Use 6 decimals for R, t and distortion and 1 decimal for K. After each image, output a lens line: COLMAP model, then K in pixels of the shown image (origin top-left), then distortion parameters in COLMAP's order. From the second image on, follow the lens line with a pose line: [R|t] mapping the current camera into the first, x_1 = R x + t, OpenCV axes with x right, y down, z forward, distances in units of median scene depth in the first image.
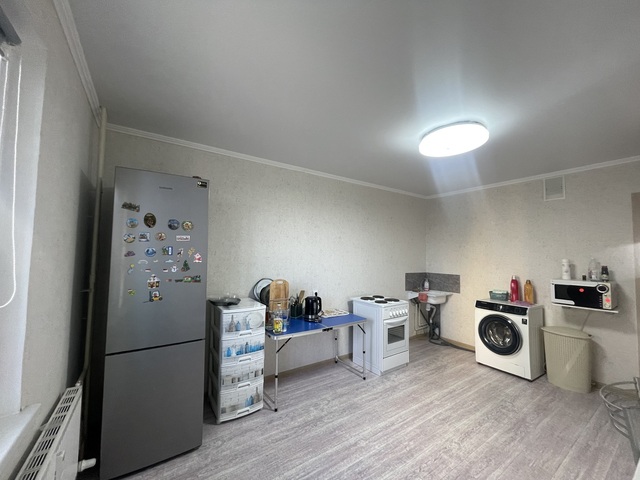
lens RADIAL K [[258.5, 0, 319.2], [0, 258.5, 239.7], [0, 0, 1]] dist [-0.000674, 0.000418]
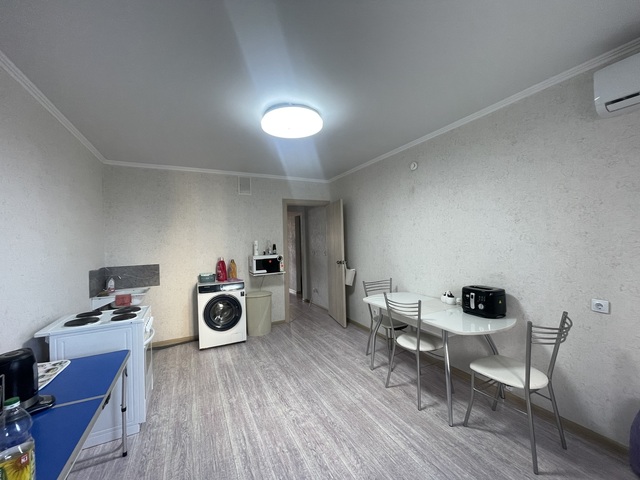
lens RADIAL K [[258.5, 0, 319.2], [0, 258.5, 239.7], [0, 0, 1]] dist [-0.000674, 0.000418]
pose [[0.126732, -0.015582, 0.991815, -0.378722], [-0.020997, 0.999610, 0.018387, 0.044831], [-0.991715, -0.023155, 0.126355, 0.577785]]
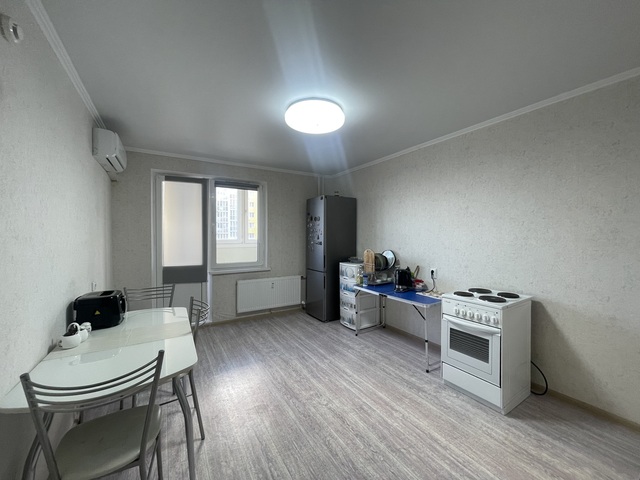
lens RADIAL K [[258.5, 0, 319.2], [0, 258.5, 239.7], [0, 0, 1]] dist [-0.000674, 0.000418]
pose [[-0.054104, 0.005131, -0.998522, 1.197174], [0.052845, 0.998600, 0.002268, 0.085022], [0.997136, -0.052644, -0.054300, 0.803346]]
